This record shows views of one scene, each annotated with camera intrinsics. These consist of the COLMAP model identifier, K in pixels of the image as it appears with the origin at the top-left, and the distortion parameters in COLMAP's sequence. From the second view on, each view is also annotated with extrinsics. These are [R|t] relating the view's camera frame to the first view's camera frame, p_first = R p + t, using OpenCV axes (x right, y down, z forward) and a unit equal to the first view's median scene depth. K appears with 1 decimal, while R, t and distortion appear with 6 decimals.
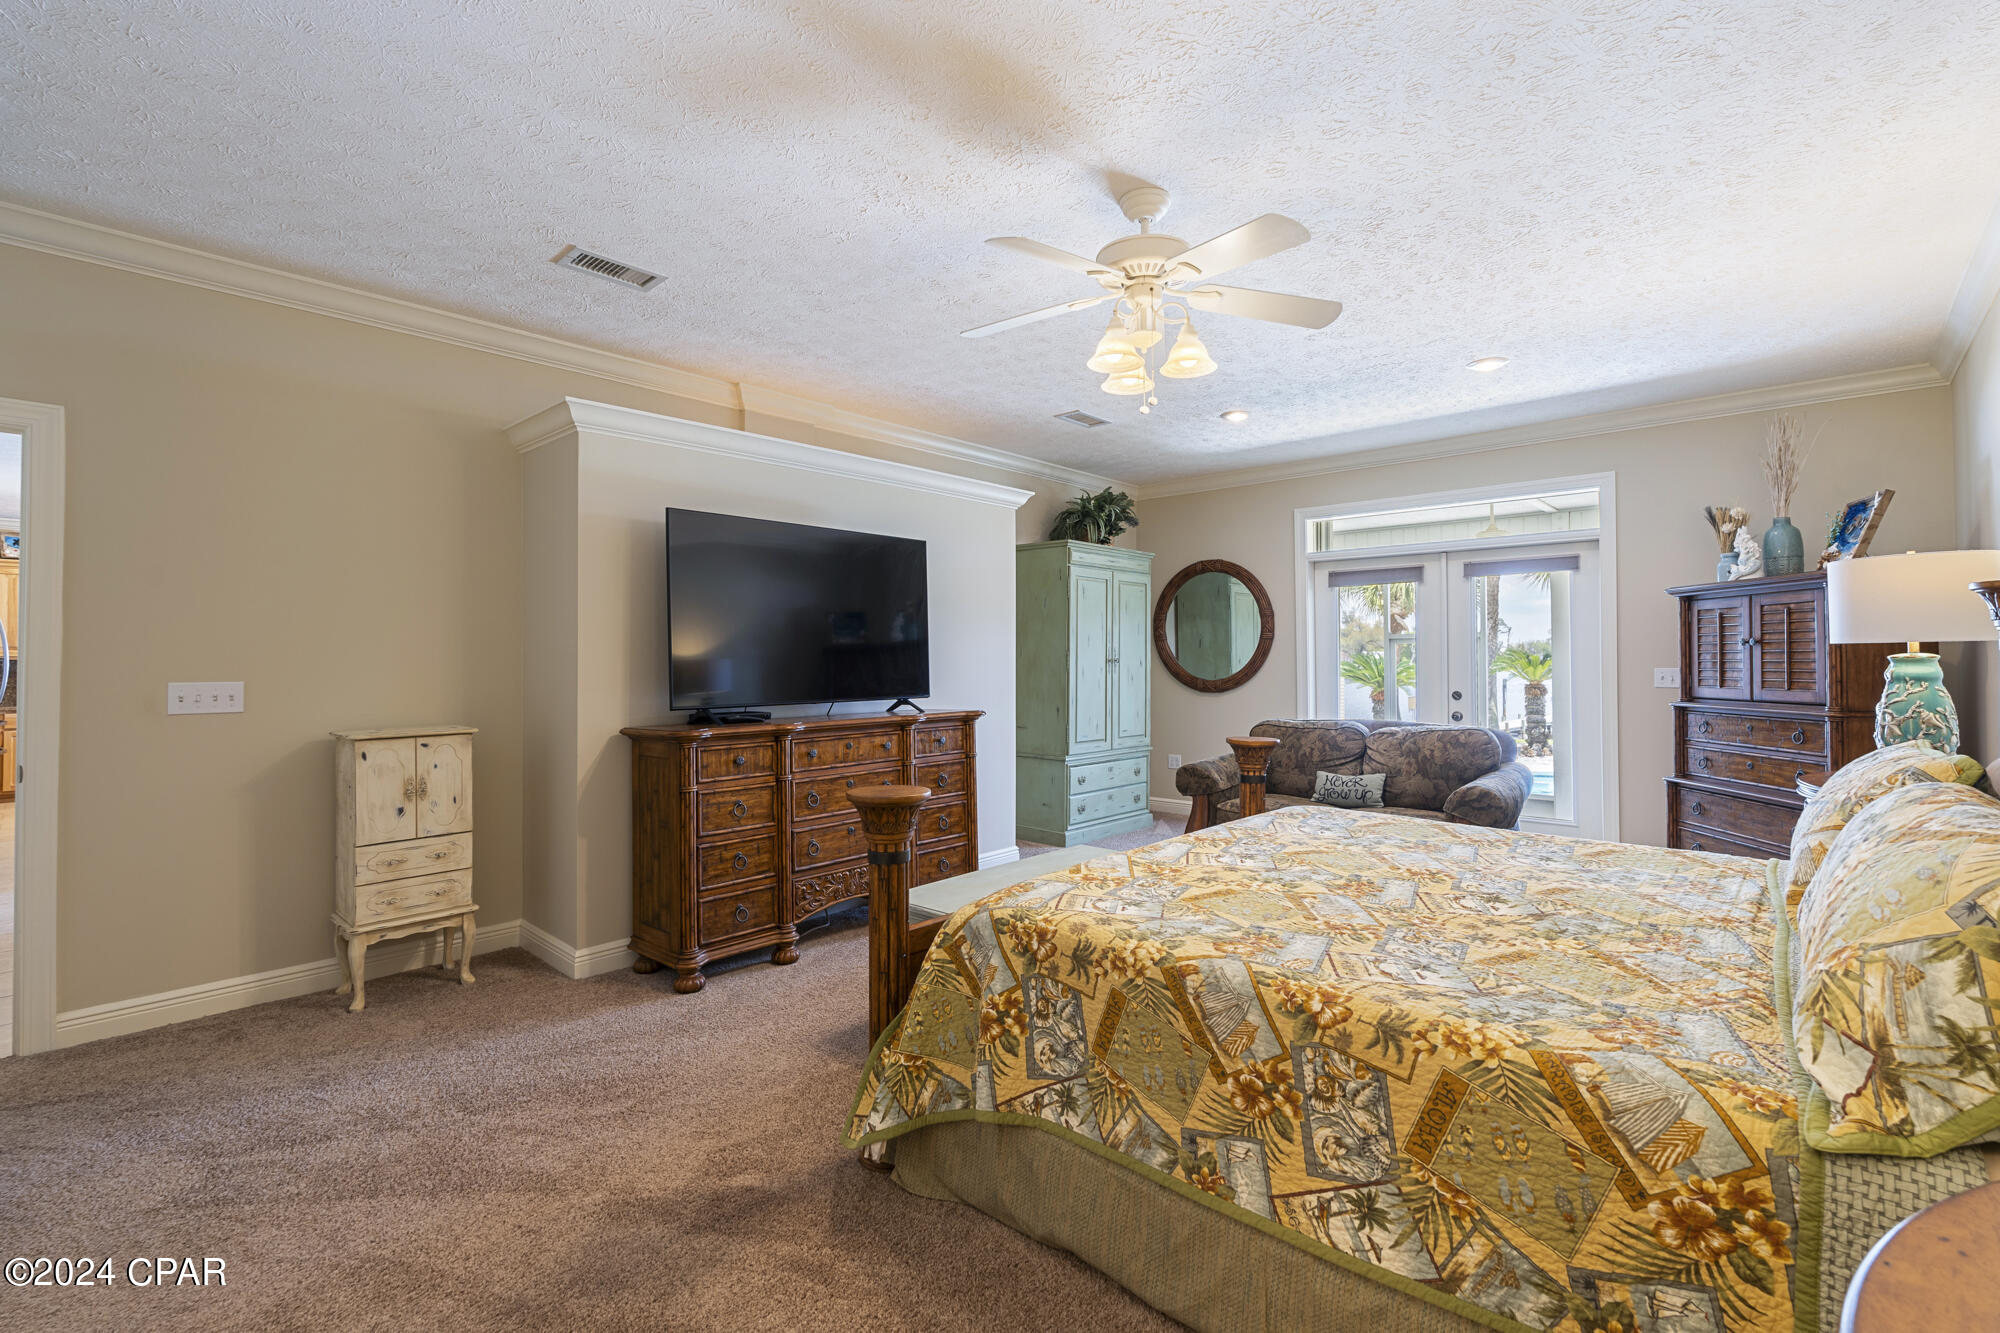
lens RADIAL K [[881.8, 0, 999.0], [0, 881.8, 655.2], [0, 0, 1]] dist [-0.002295, -0.000495]
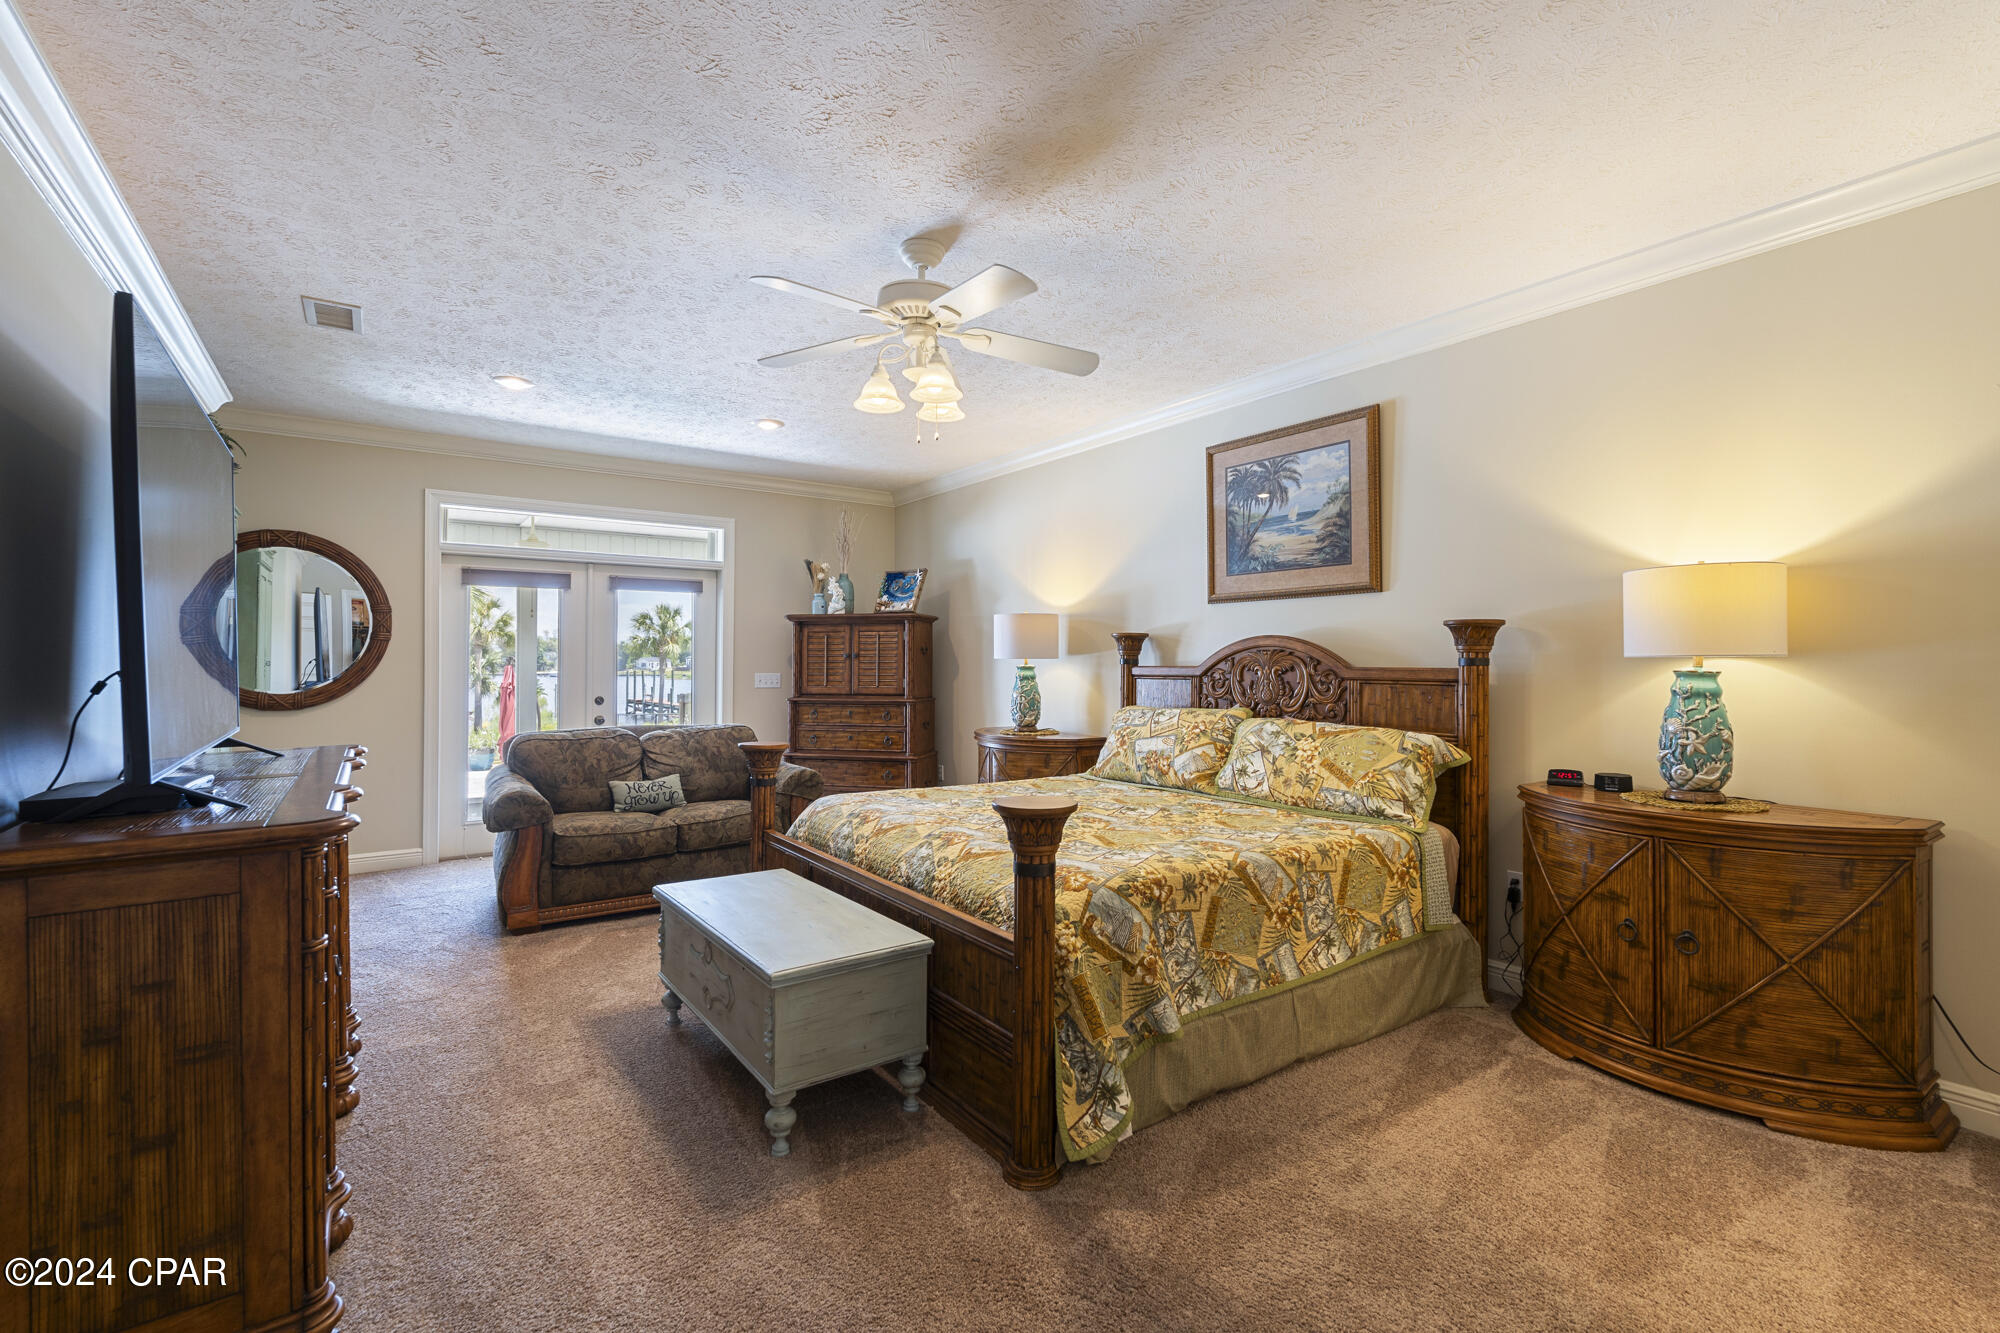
lens RADIAL K [[881.8, 0, 999.4], [0, 881.8, 661.7], [0, 0, 1]] dist [-0.002295, -0.000495]
pose [[0.221700, 0.007017, 0.975090, -1.281119], [-0.008628, 0.999949, -0.005234, 0.002906], [-0.975077, -0.007253, 0.221750, 0.959896]]
